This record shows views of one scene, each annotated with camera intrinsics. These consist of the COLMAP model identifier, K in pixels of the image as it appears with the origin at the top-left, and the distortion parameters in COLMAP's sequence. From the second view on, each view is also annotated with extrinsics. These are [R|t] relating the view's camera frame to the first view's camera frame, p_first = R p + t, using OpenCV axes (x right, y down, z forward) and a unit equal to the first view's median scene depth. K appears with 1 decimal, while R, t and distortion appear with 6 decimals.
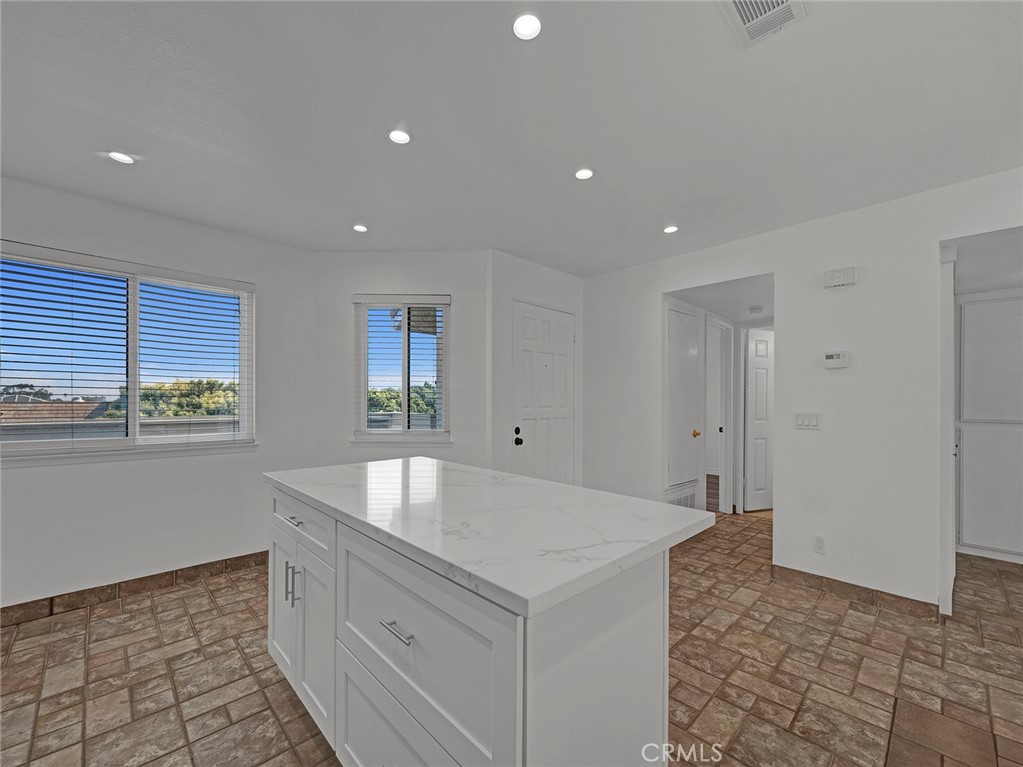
lens RADIAL K [[423.6, 0, 510.5], [0, 423.6, 397.6], [0, 0, 1]] dist [0.002153, -0.000009]
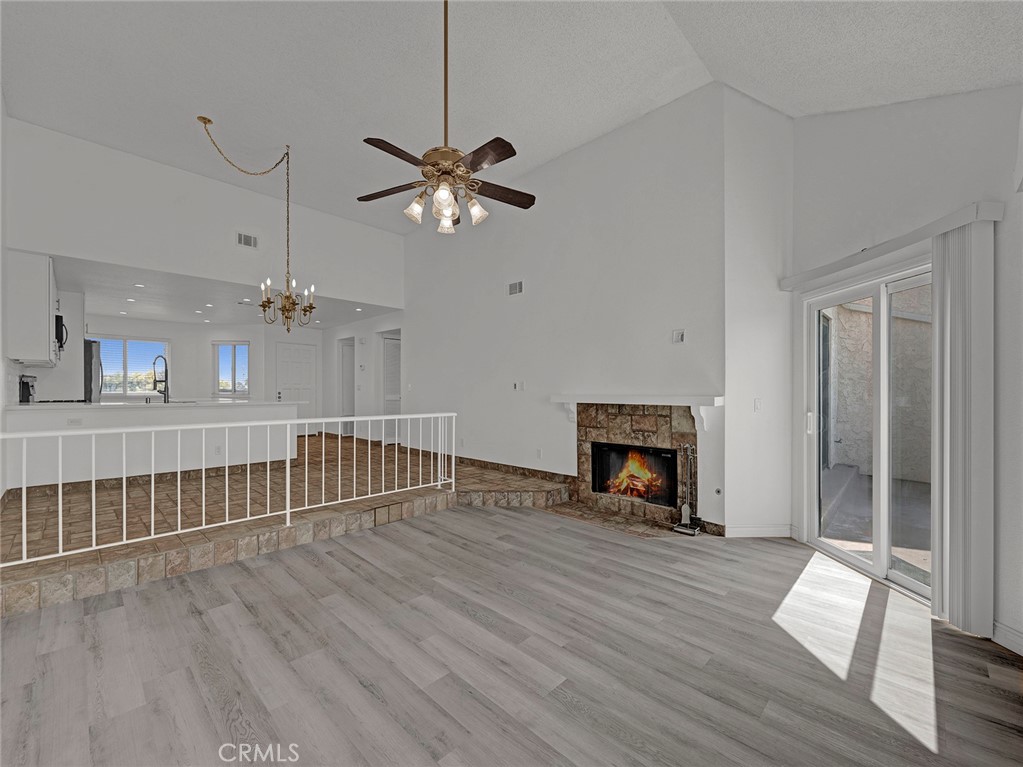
lens RADIAL K [[420.5, 0, 509.8], [0, 420.5, 391.8], [0, 0, 1]] dist [0.001508, -0.000091]
pose [[0.999470, -0.002590, 0.032464, 1.637325], [0.002256, 0.999944, 0.010306, 0.054793], [-0.032488, -0.010228, 0.999420, -1.954686]]
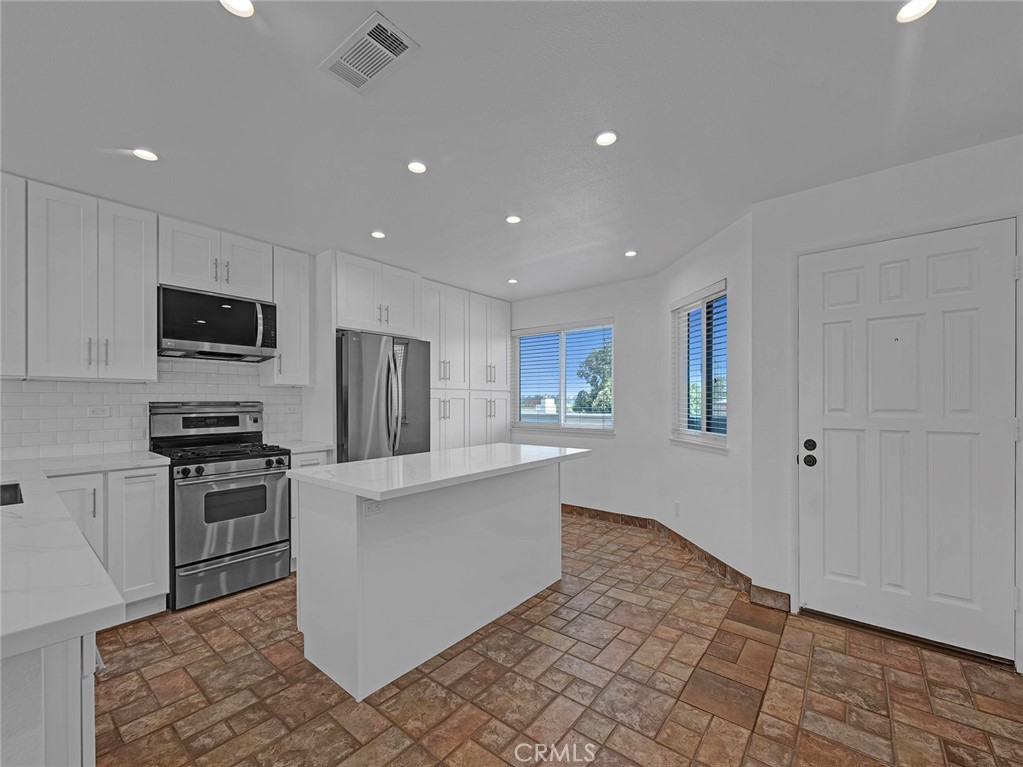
lens RADIAL K [[423.6, 0, 510.5], [0, 423.6, 397.6], [0, 0, 1]] dist [0.002153, -0.000009]
pose [[0.117832, -0.013642, -0.992940, 0.791734], [0.009801, 0.999873, -0.012575, 0.008642], [0.992985, -0.008250, 0.117951, 0.558916]]
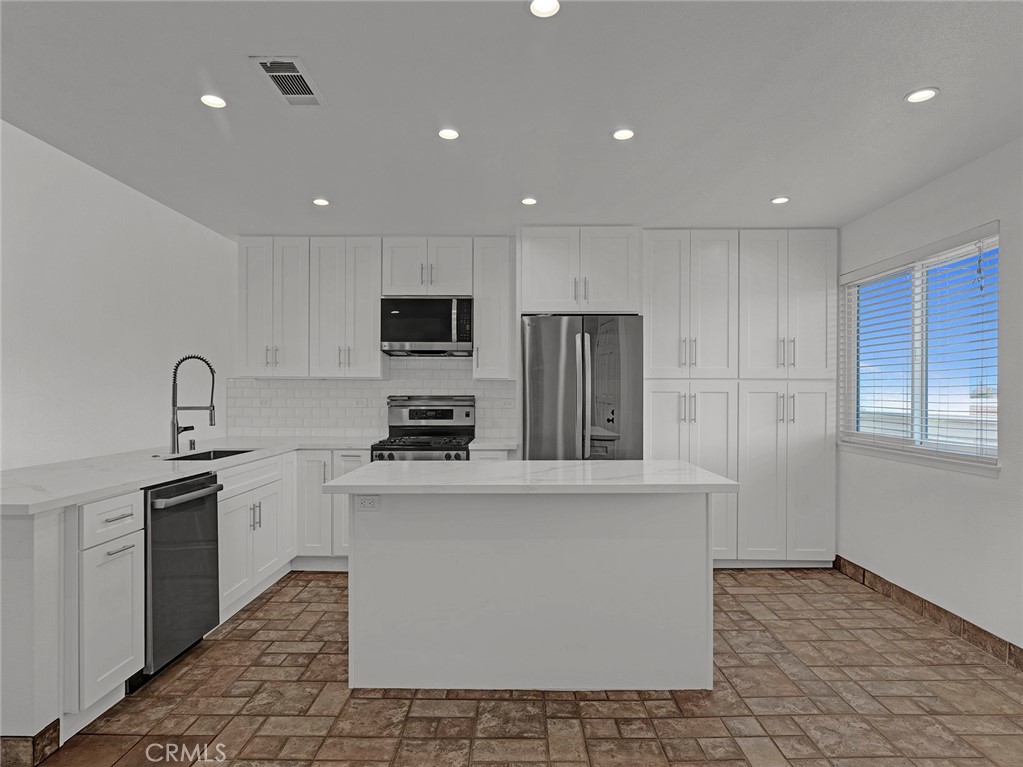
lens RADIAL K [[575.0, 0, 514.7], [0, 575.0, 388.5], [0, 0, 1]] dist [0.000126, -0.000553]
pose [[-0.703651, -0.012756, -0.710431, 0.590866], [0.000145, 0.999836, -0.018096, 0.006896], [0.710545, -0.012837, -0.703534, 1.203538]]
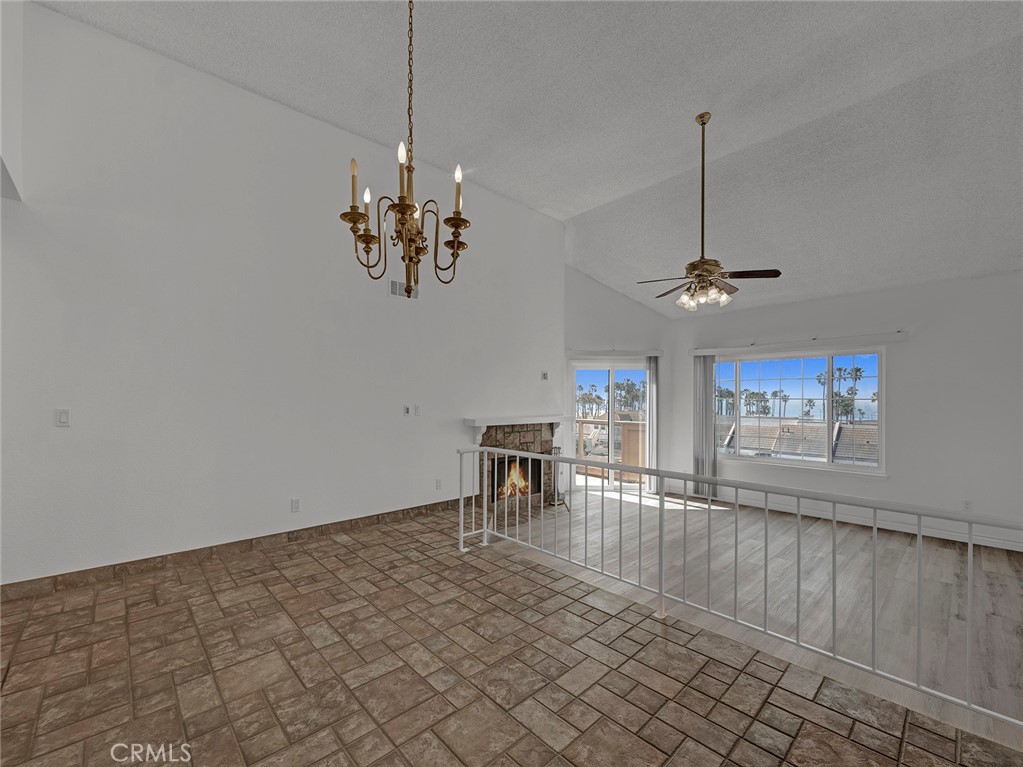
lens RADIAL K [[425.1, 0, 509.2], [0, 425.1, 400.1], [0, 0, 1]] dist [0.001708, 0.000149]
pose [[0.022896, -0.007623, 0.999709, 0.204882], [-0.014173, 0.999868, 0.007949, -0.005335], [-0.999637, -0.014351, 0.022785, -0.498649]]
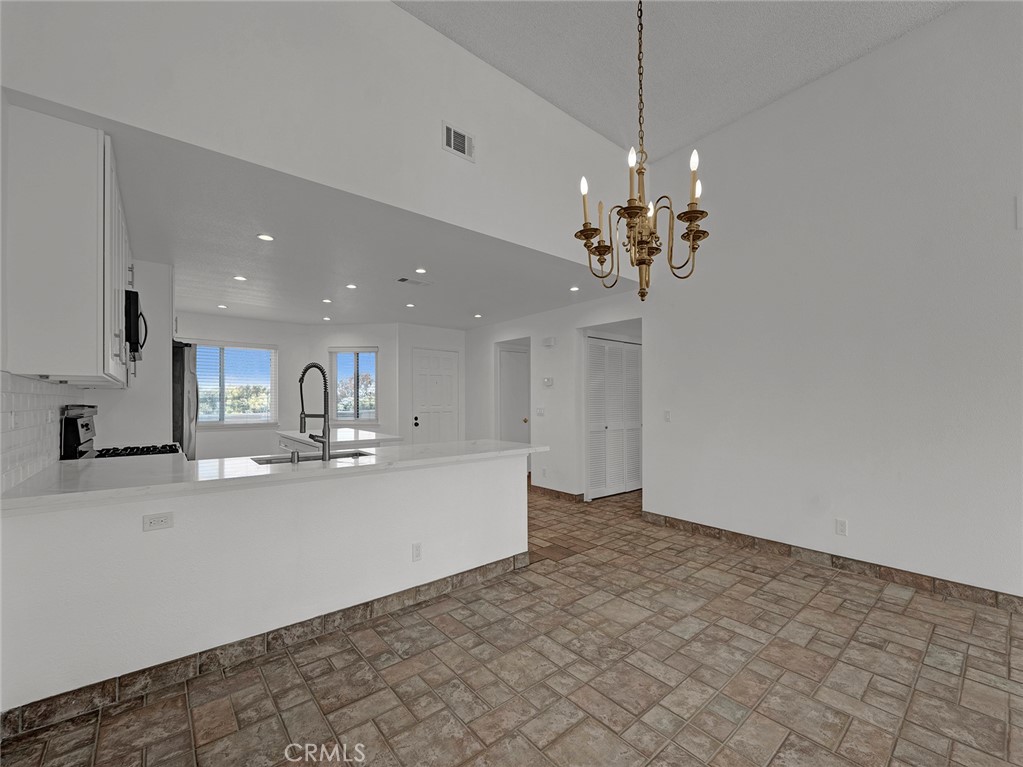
lens RADIAL K [[420.7, 0, 510.9], [0, 420.7, 398.1], [0, 0, 1]] dist [0.001447, -0.000242]
pose [[0.997361, -0.006660, -0.072296, 0.696536], [0.006738, 0.999977, 0.000838, -0.010829], [0.072289, -0.001323, 0.997383, -0.981423]]
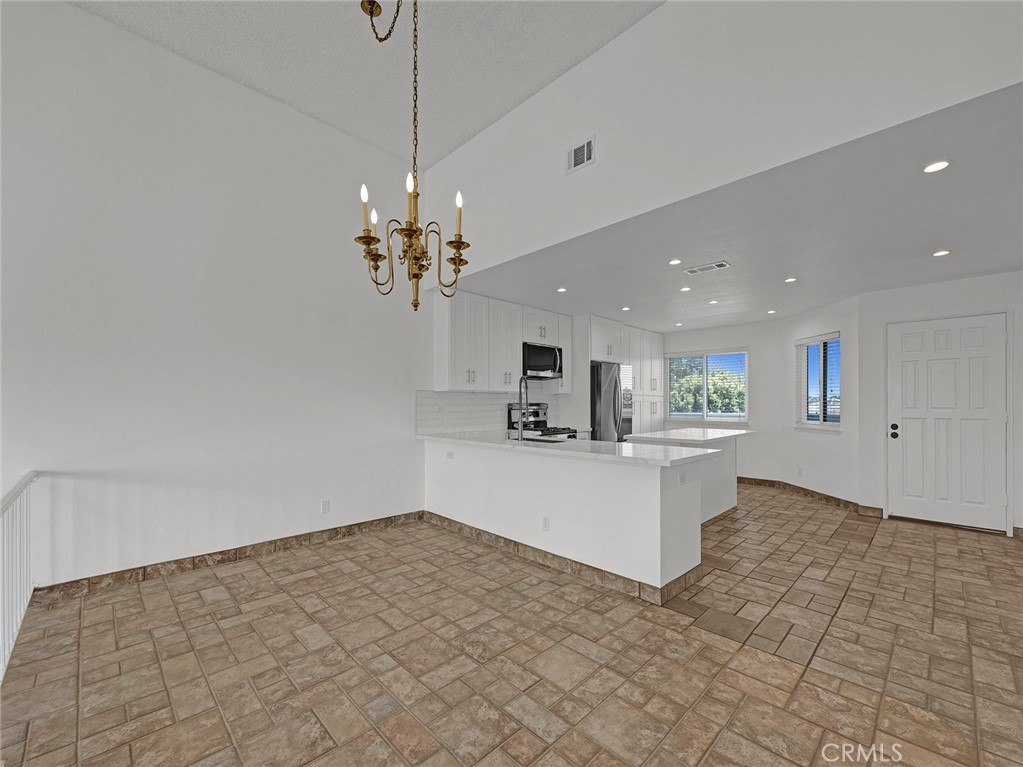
lens RADIAL K [[423.6, 0, 510.5], [0, 423.6, 397.6], [0, 0, 1]] dist [0.002153, -0.000009]
pose [[0.007811, -0.016824, -0.999828, 1.575052], [0.008854, 0.999820, -0.016755, 0.004475], [0.999930, -0.008722, 0.007958, -0.174631]]
